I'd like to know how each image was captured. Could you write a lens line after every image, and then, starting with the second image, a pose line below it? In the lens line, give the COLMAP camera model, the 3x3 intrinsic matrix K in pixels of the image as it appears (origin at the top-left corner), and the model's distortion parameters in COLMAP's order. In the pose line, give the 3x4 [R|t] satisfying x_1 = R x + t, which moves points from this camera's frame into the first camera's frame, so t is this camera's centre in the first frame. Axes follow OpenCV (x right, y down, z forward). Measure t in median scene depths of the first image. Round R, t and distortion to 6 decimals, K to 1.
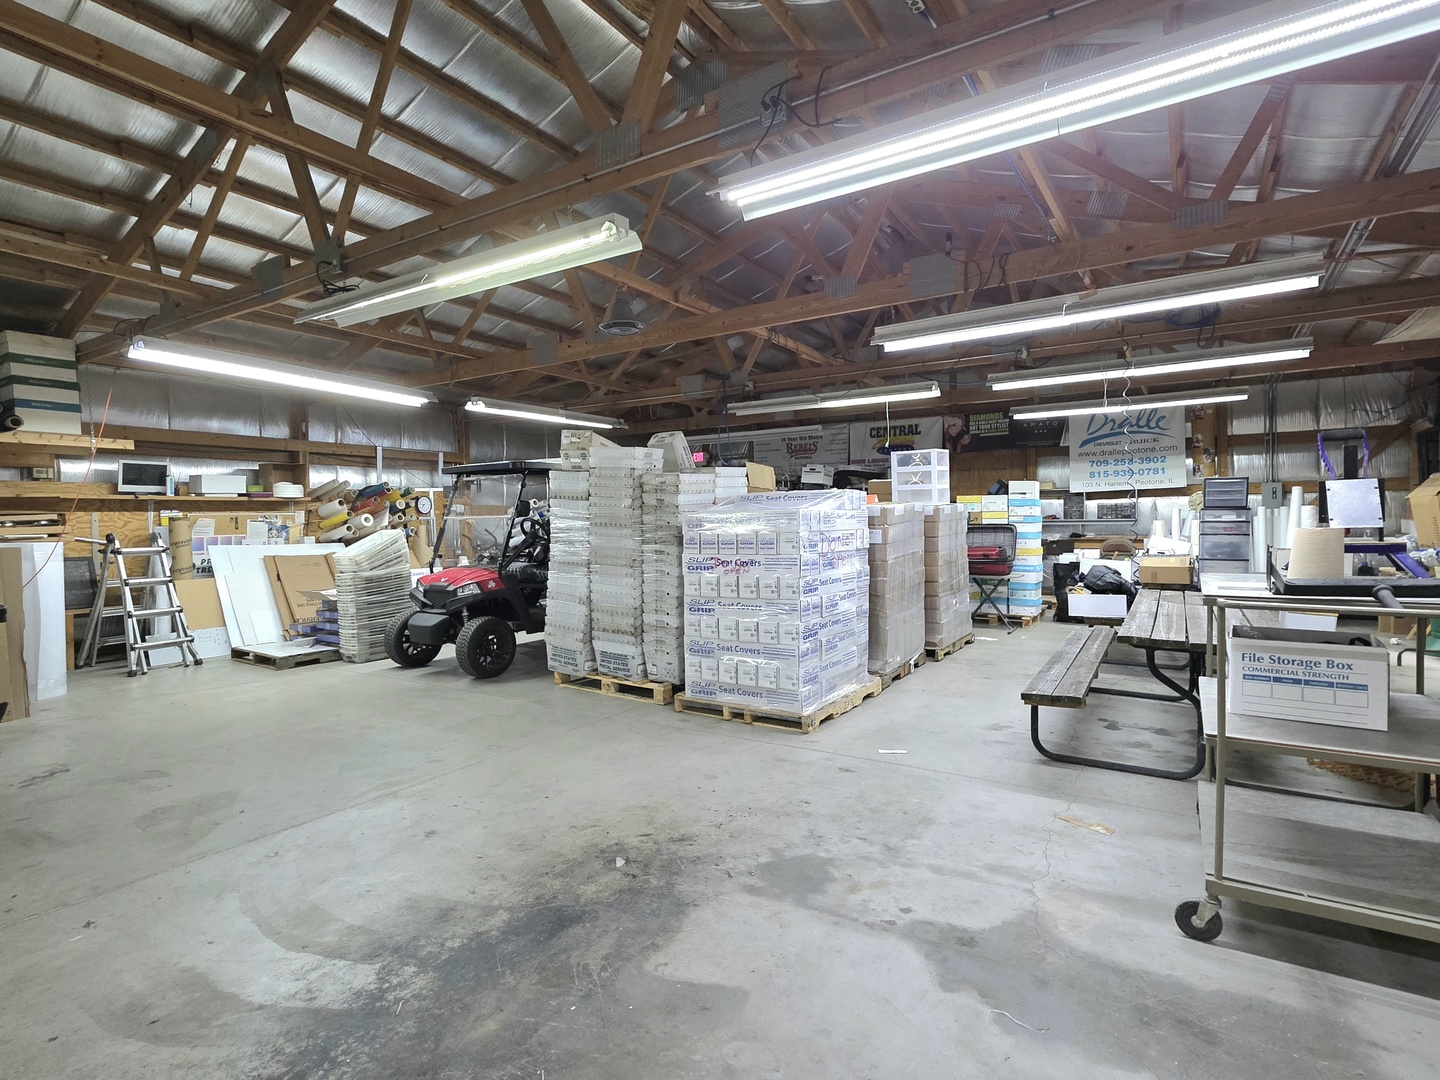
lens RADIAL K [[736.2, 0, 712.2], [0, 736.2, 526.3], [0, 0, 1]] dist [0.002746, 0.000654]
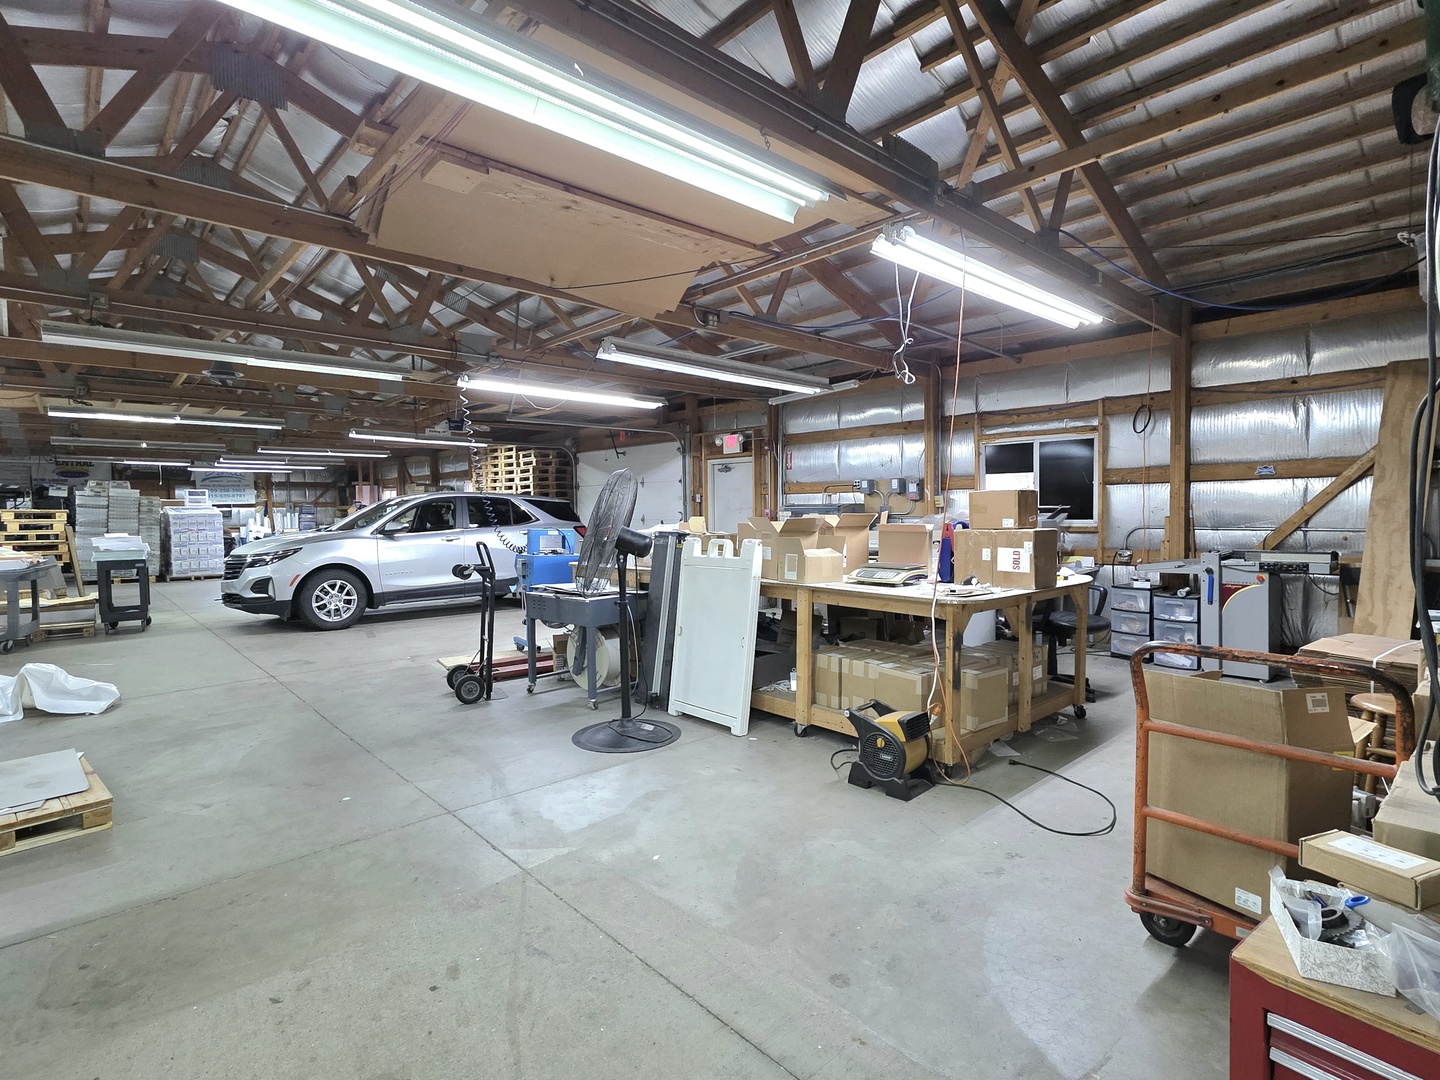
lens RADIAL K [[736.2, 0, 720.0], [0, 736.2, 534.5], [0, 0, 1]] dist [0.002746, 0.000654]
pose [[0.249741, -0.018866, 0.968129, -1.292472], [0.008098, 0.999816, 0.017394, 0.015892], [-0.968279, 0.003496, 0.249848, -1.030024]]
